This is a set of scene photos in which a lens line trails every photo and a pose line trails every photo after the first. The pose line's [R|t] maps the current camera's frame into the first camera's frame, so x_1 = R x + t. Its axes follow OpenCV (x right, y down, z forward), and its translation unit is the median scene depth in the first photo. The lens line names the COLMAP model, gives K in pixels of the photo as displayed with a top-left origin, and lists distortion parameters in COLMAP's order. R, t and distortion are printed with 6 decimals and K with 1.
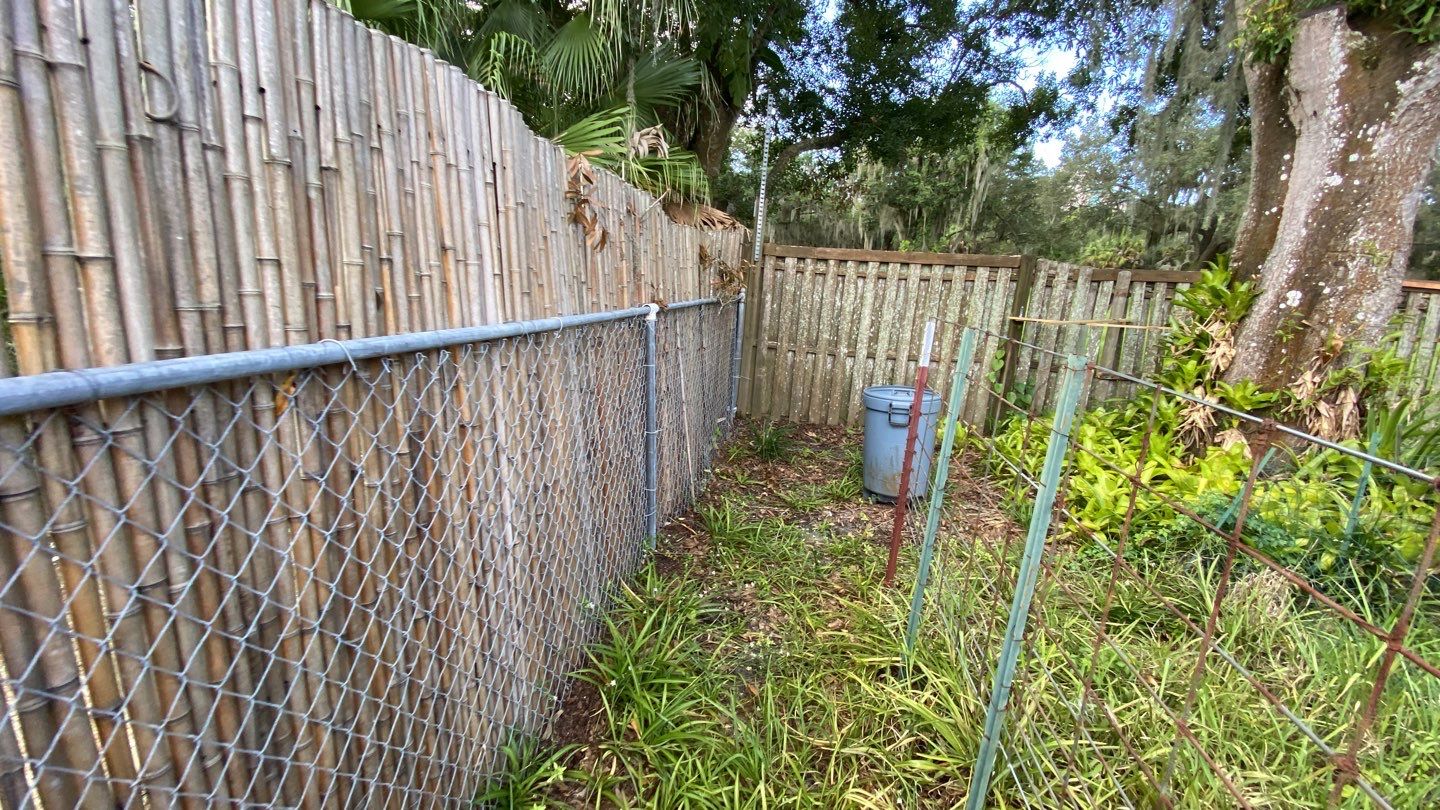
lens RADIAL K [[587.8, 0, 715.1], [0, 587.8, 405.2], [0, 0, 1]] dist [0.018922, -0.019509]
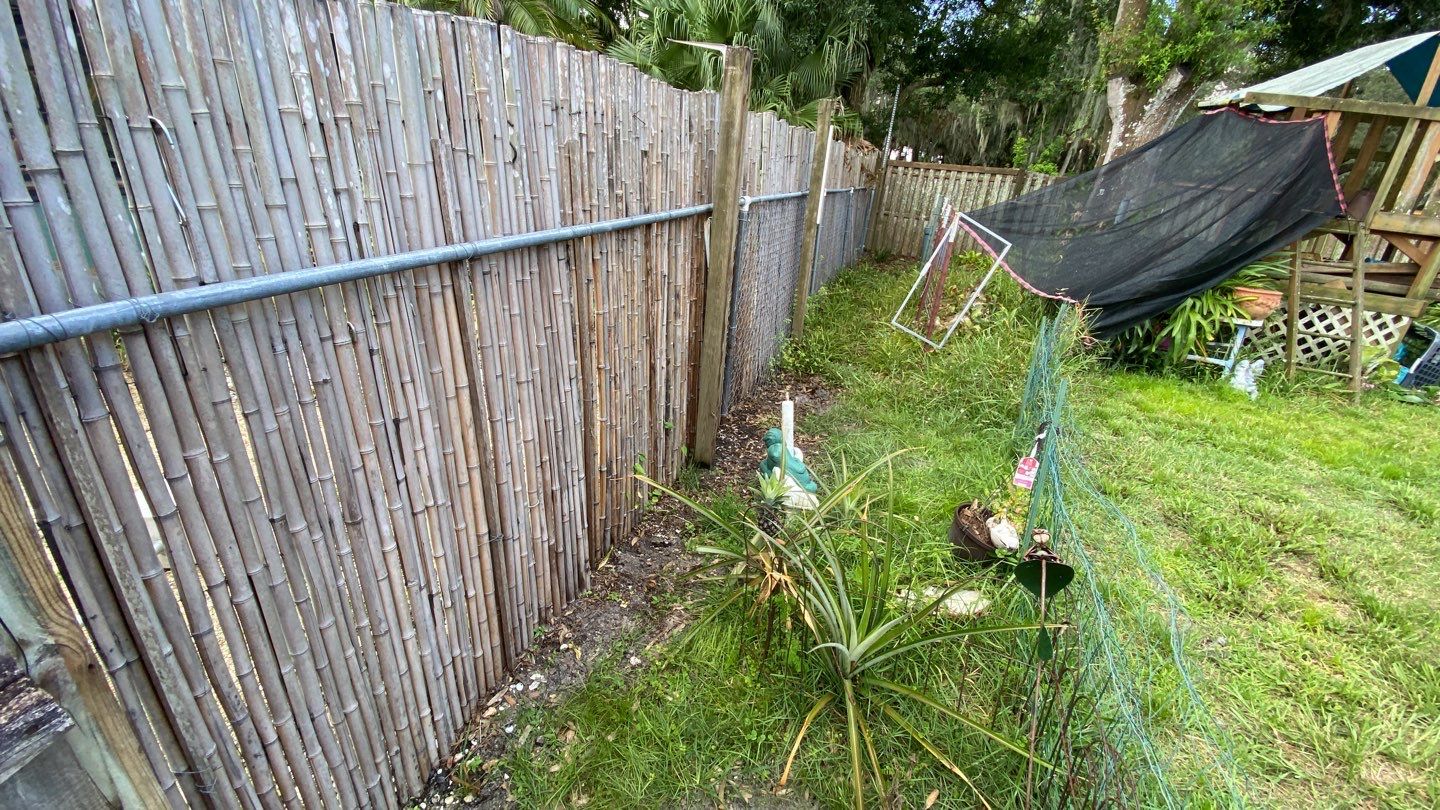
lens RADIAL K [[587.8, 0, 715.1], [0, 587.8, 405.2], [0, 0, 1]] dist [0.018922, -0.019509]
pose [[0.986730, 0.078876, -0.141925, -0.146389], [-0.054185, 0.983934, 0.170110, 0.239095], [0.153063, -0.160162, 0.975151, -1.182932]]
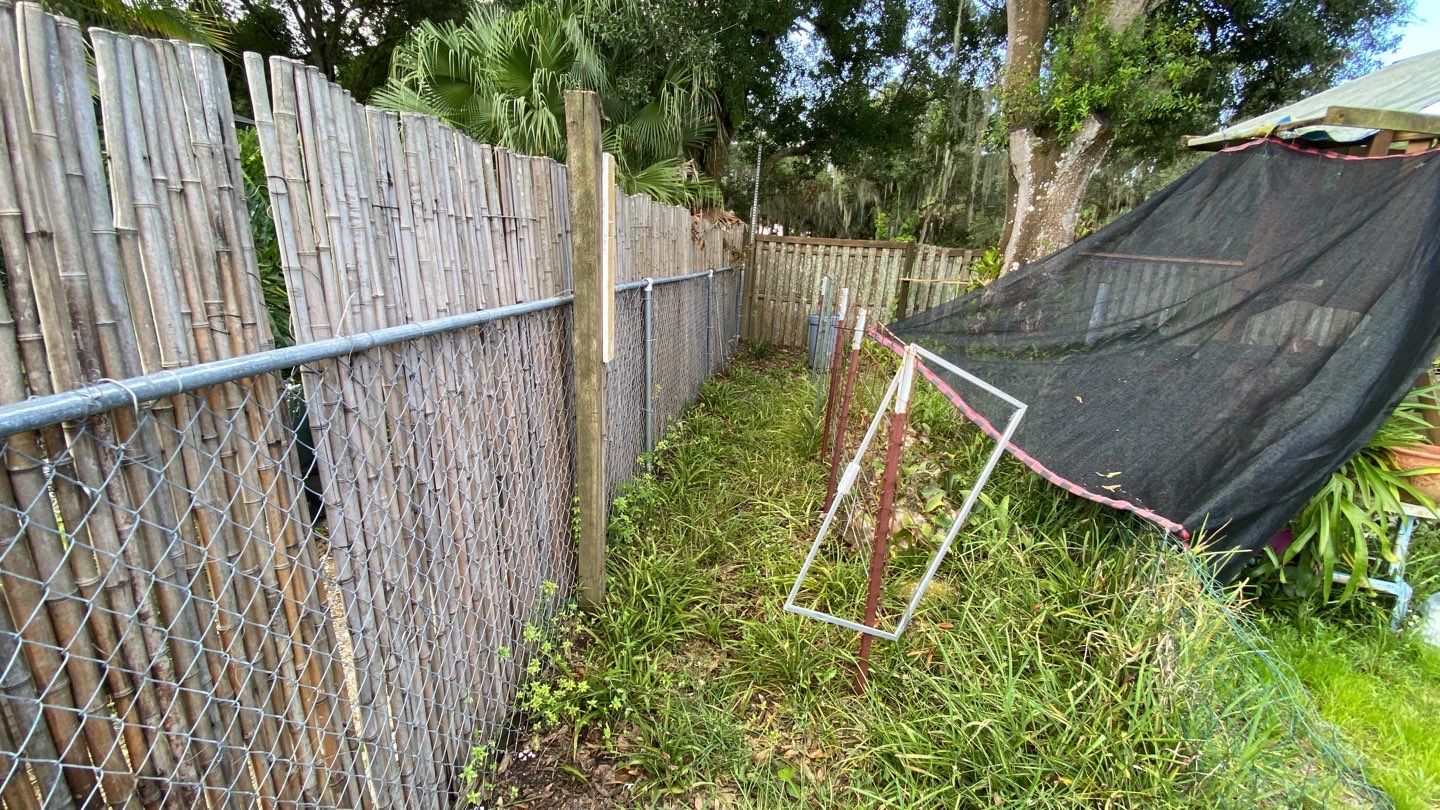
lens RADIAL K [[585.9, 0, 714.6], [0, 585.9, 405.5], [0, 0, 1]] dist [0.047926, -0.032488]
pose [[0.999669, -0.004664, 0.025282, -0.077792], [0.003385, 0.998724, 0.050397, 0.123137], [-0.025485, -0.050295, 0.998409, -0.668095]]
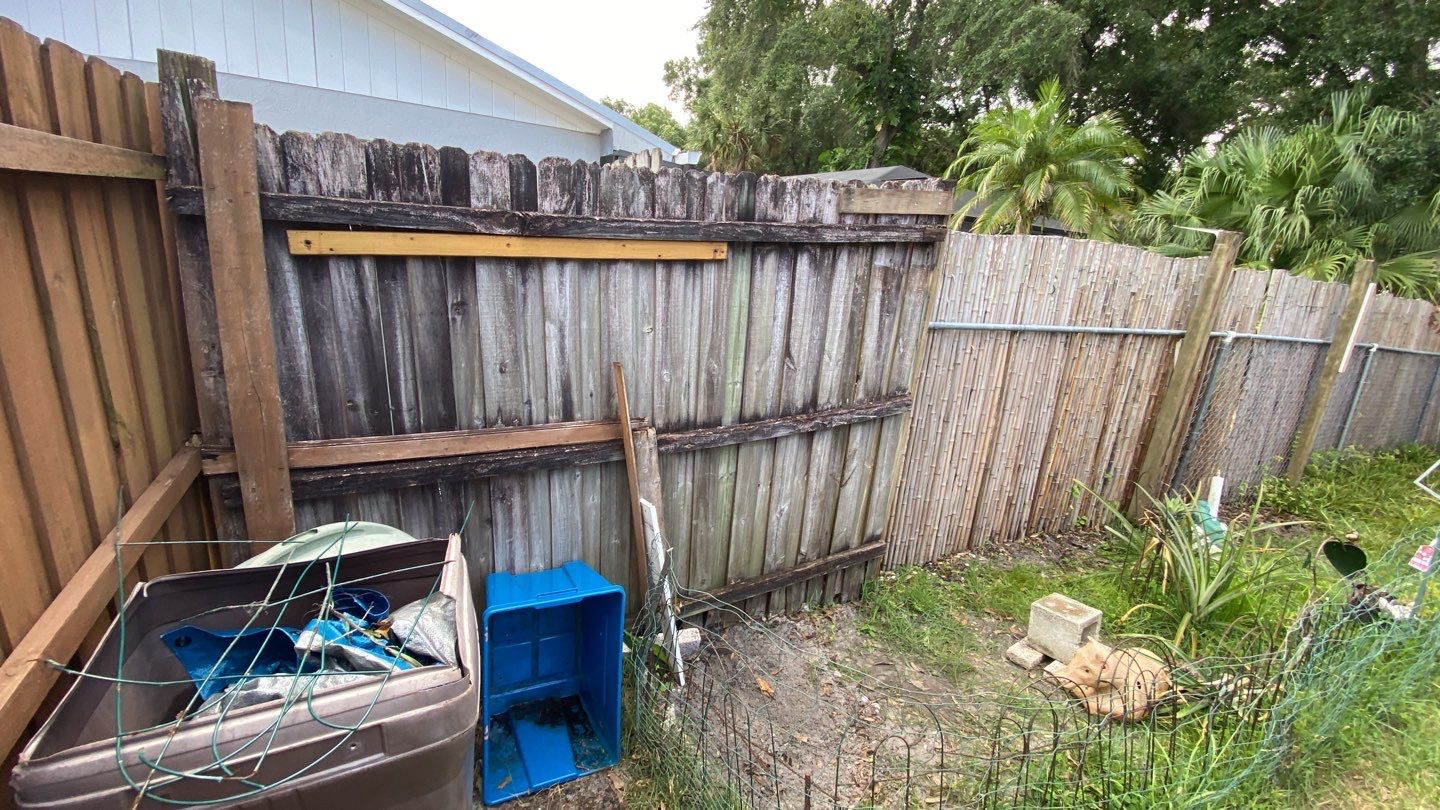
lens RADIAL K [[585.9, 0, 714.6], [0, 585.9, 405.5], [0, 0, 1]] dist [0.047926, -0.032488]
pose [[0.605107, 0.219901, -0.765173, -0.019139], [-0.248389, 0.965270, 0.080977, 0.319299], [0.756405, 0.141061, 0.638712, -1.512082]]
